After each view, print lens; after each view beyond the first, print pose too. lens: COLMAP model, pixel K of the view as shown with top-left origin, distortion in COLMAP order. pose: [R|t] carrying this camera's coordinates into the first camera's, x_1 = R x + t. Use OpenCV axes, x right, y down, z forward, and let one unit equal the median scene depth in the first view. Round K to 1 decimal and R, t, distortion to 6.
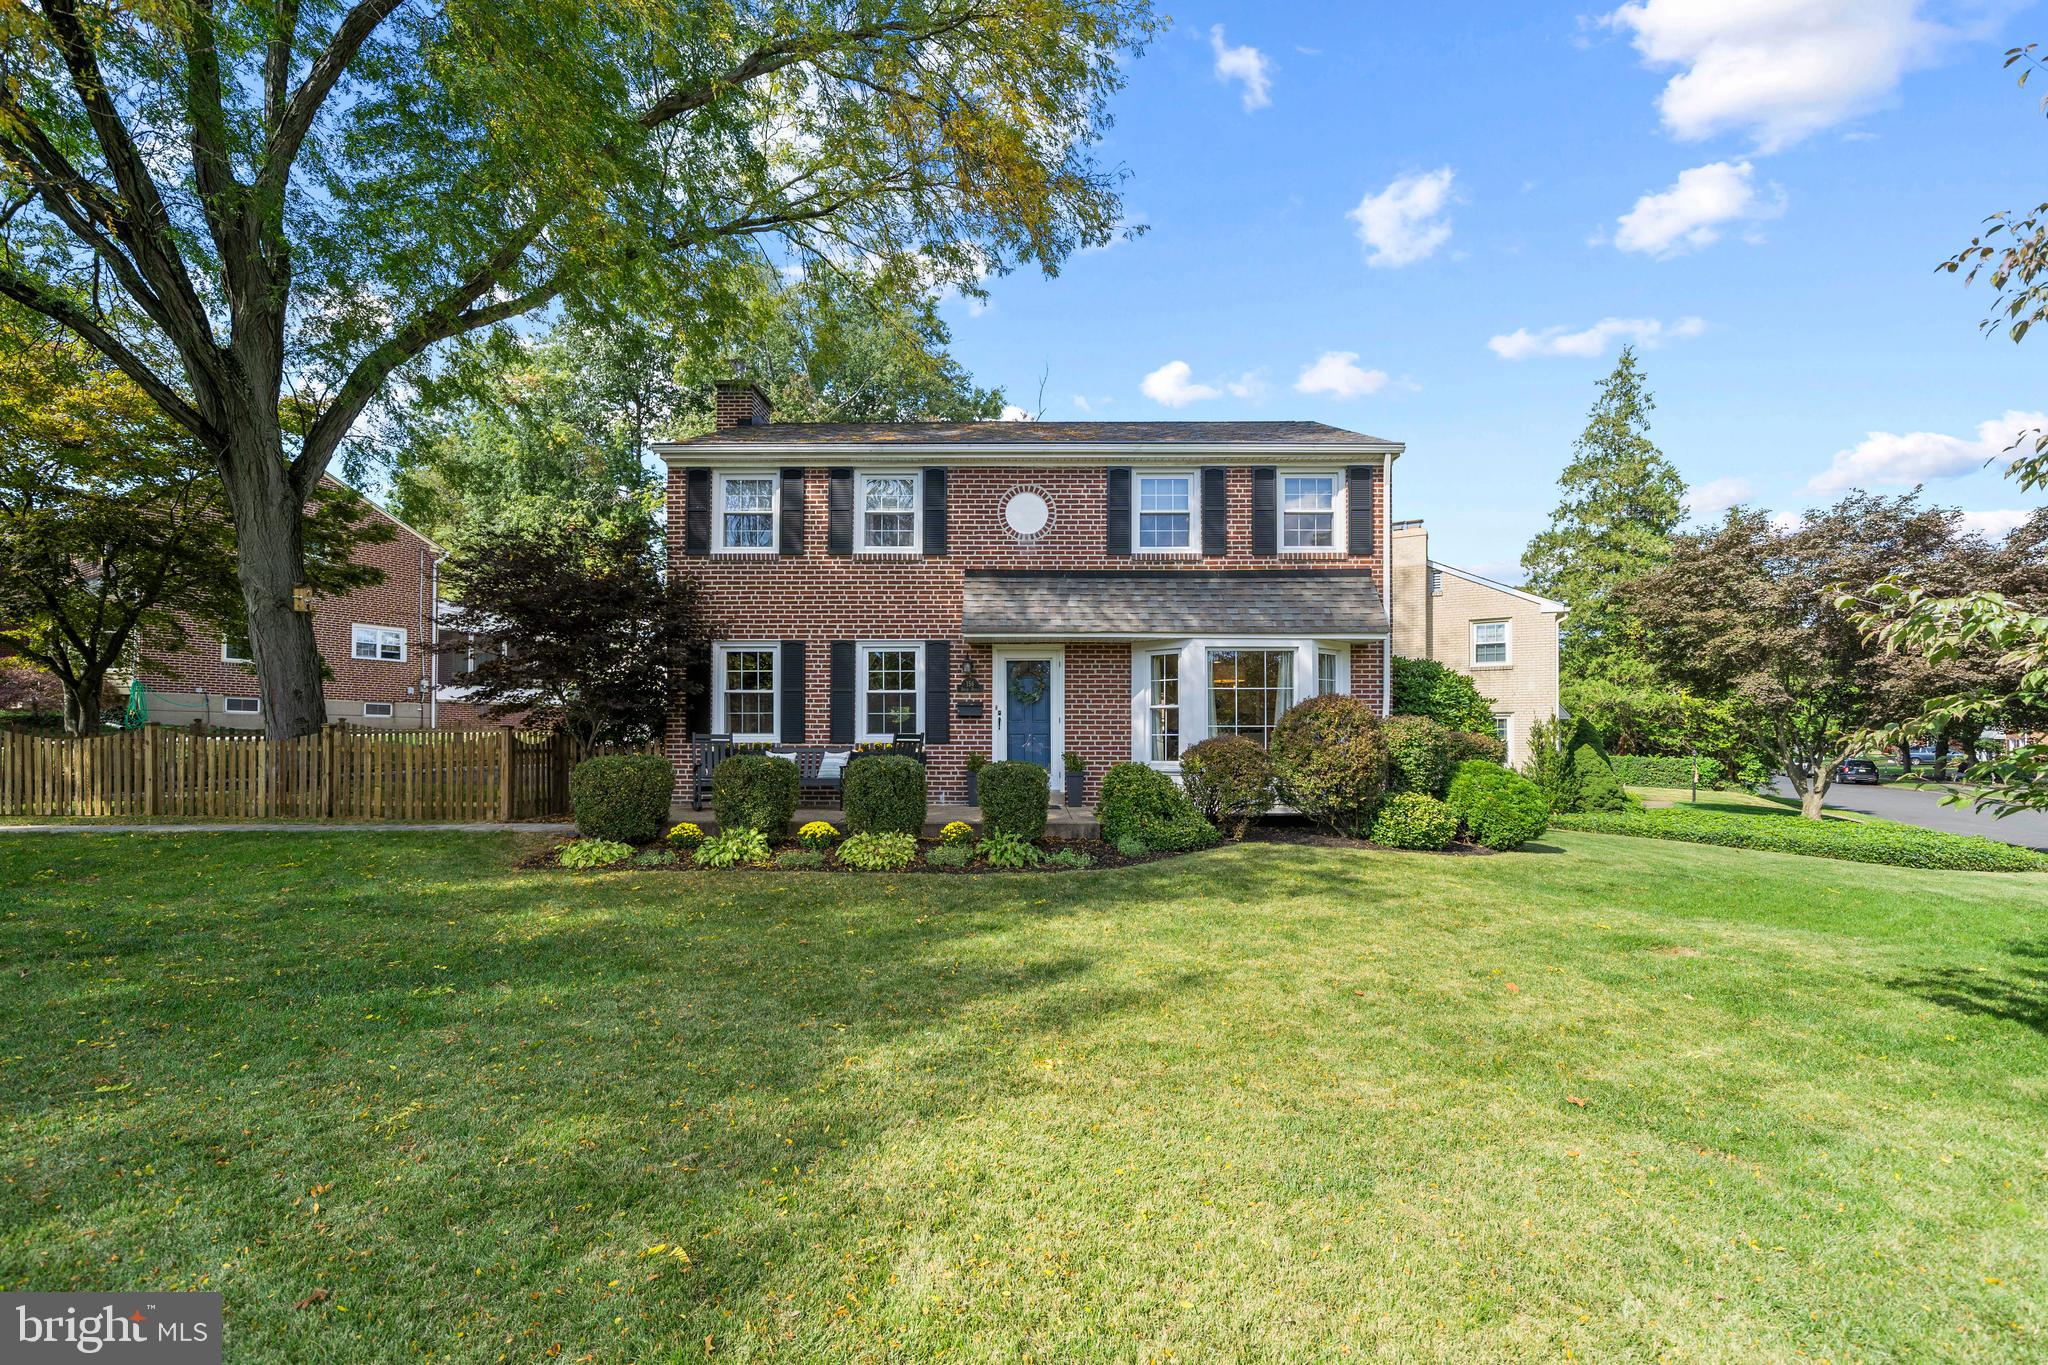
lens RADIAL K [[823.3, 0, 1023.2], [0, 823.3, 665.9], [0, 0, 1]] dist [-0.000443, 0.000009]
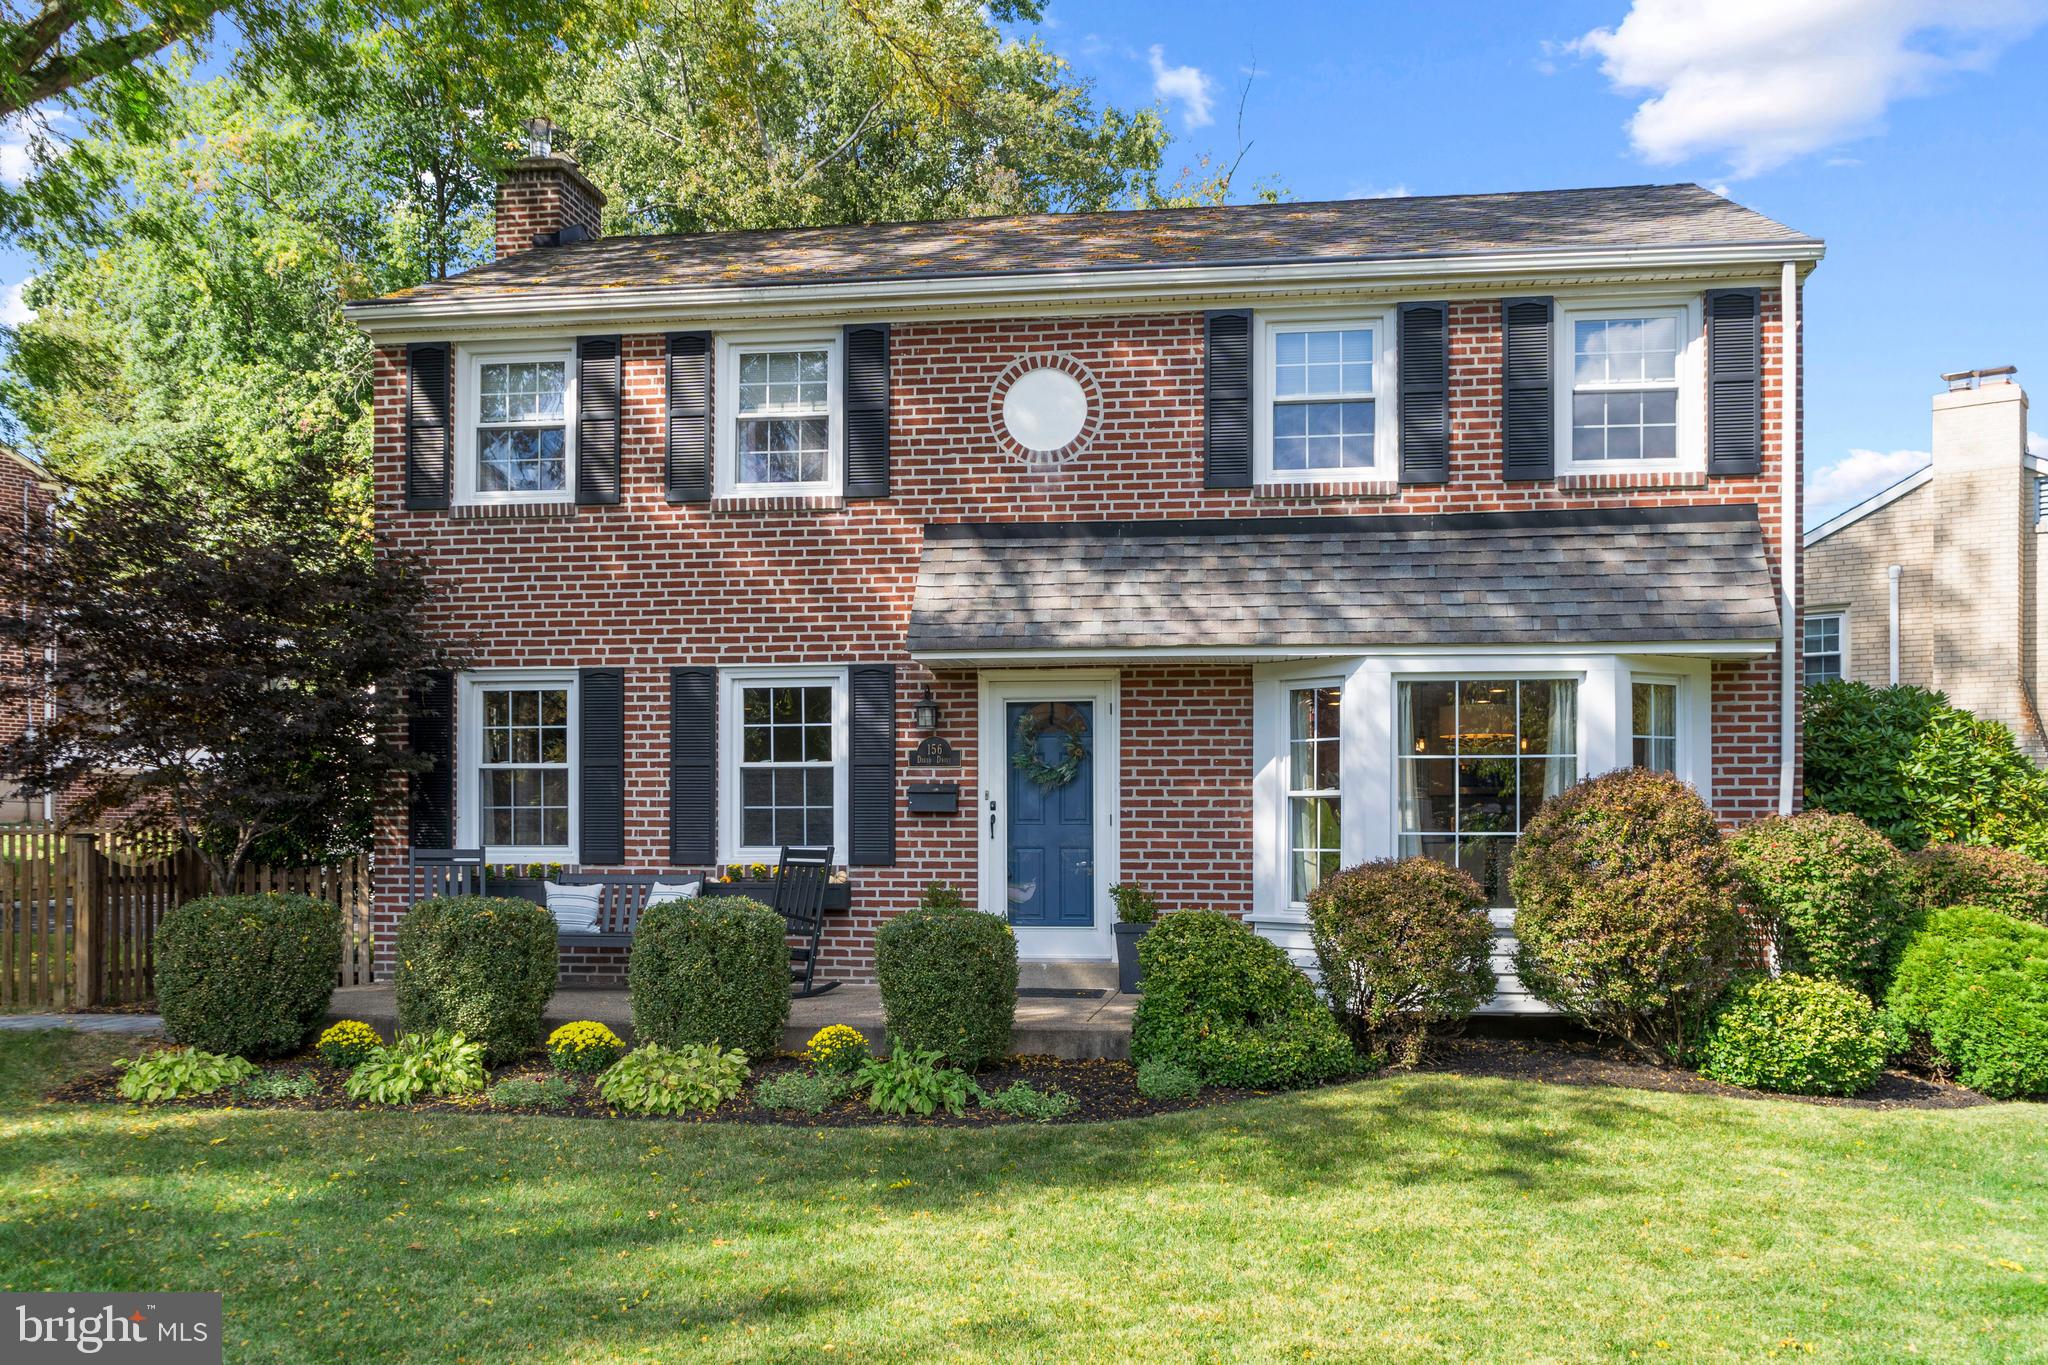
lens RADIAL K [[1722.9, 0, 1024.4], [0, 1722.9, 685.3], [0, 0, 1]] dist [0.005699, -0.000380]
pose [[0.991535, -0.011420, -0.129333, 0.129864], [0.012023, 0.999920, 0.003879, -0.021336], [0.129278, -0.005401, 0.991594, -0.051443]]
